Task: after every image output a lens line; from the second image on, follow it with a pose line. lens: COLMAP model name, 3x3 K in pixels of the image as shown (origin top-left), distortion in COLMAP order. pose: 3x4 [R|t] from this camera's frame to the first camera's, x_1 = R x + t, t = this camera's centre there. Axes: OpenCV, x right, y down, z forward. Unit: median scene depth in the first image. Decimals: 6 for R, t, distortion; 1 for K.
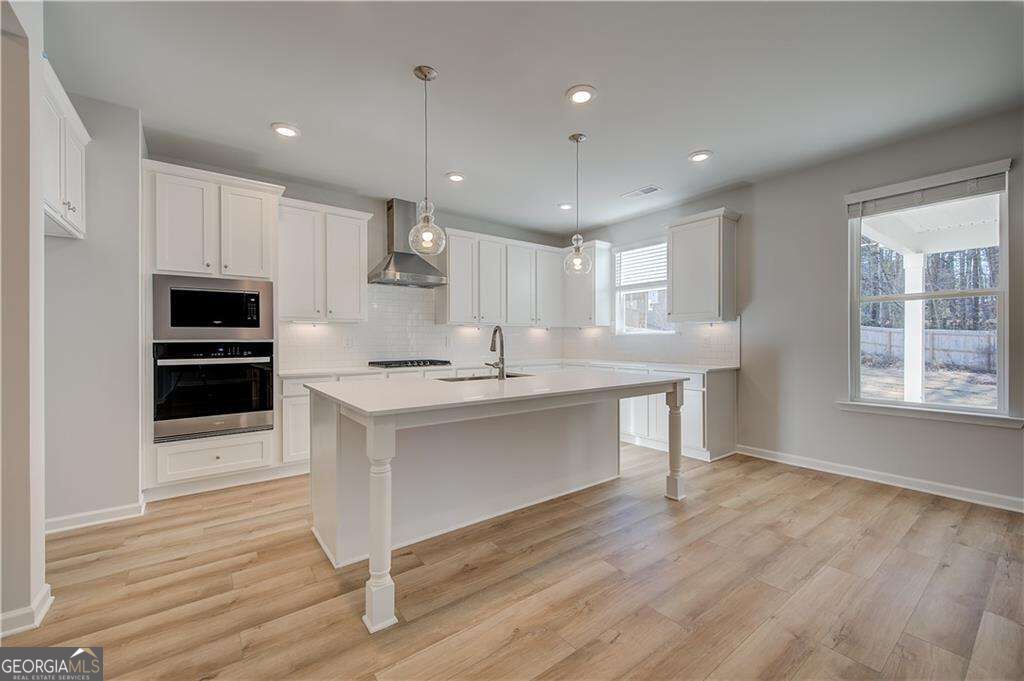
lens RADIAL K [[412.4, 0, 514.4], [0, 412.4, 341.1], [0, 0, 1]] dist [0.002933, -0.000191]
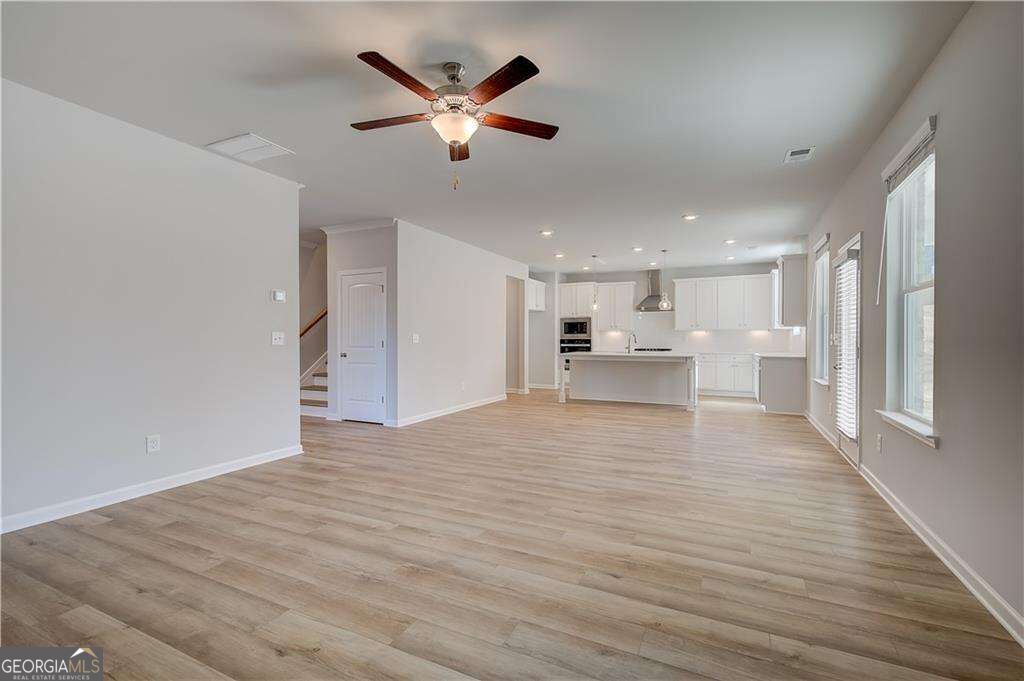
lens RADIAL K [[461.0, 0, 513.1], [0, 461.0, 341.9], [0, 0, 1]] dist [-0.001168, 0.000024]
pose [[0.446557, 0.008654, -0.894714, 2.062508], [-0.003453, 0.999962, 0.007948, -0.000745], [0.894749, -0.000460, 0.446570, -0.899851]]
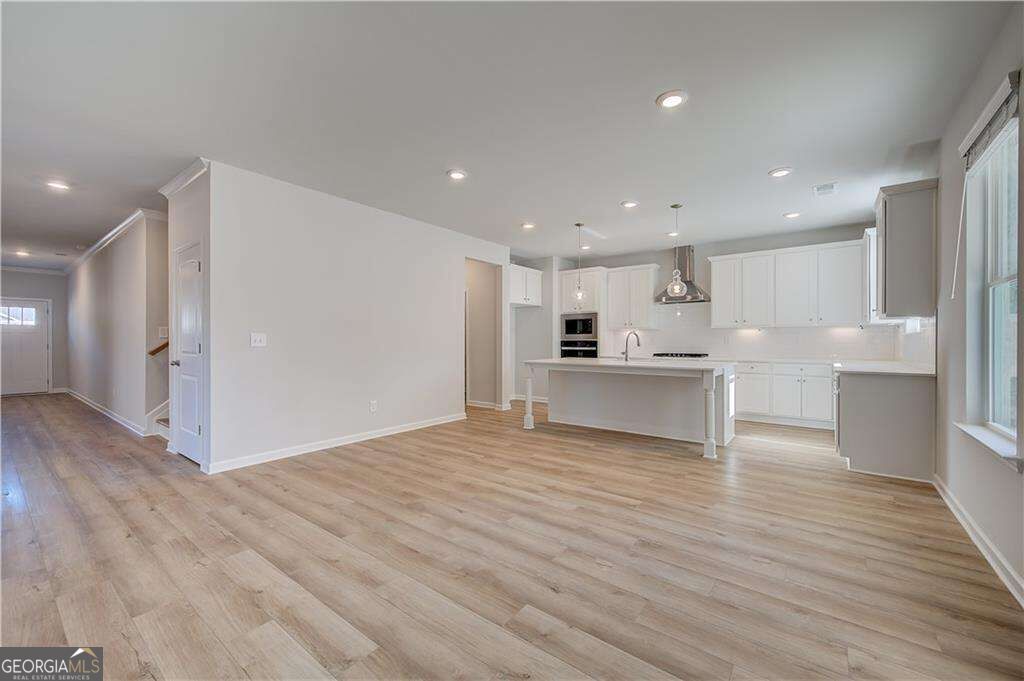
lens RADIAL K [[412.4, 0, 515.1], [0, 412.4, 340.4], [0, 0, 1]] dist [0.002933, -0.000191]
pose [[0.255383, 0.001800, -0.966838, 1.454297], [-0.002141, 0.999997, 0.001297, 0.000005], [0.966838, 0.001739, 0.255386, 0.042866]]
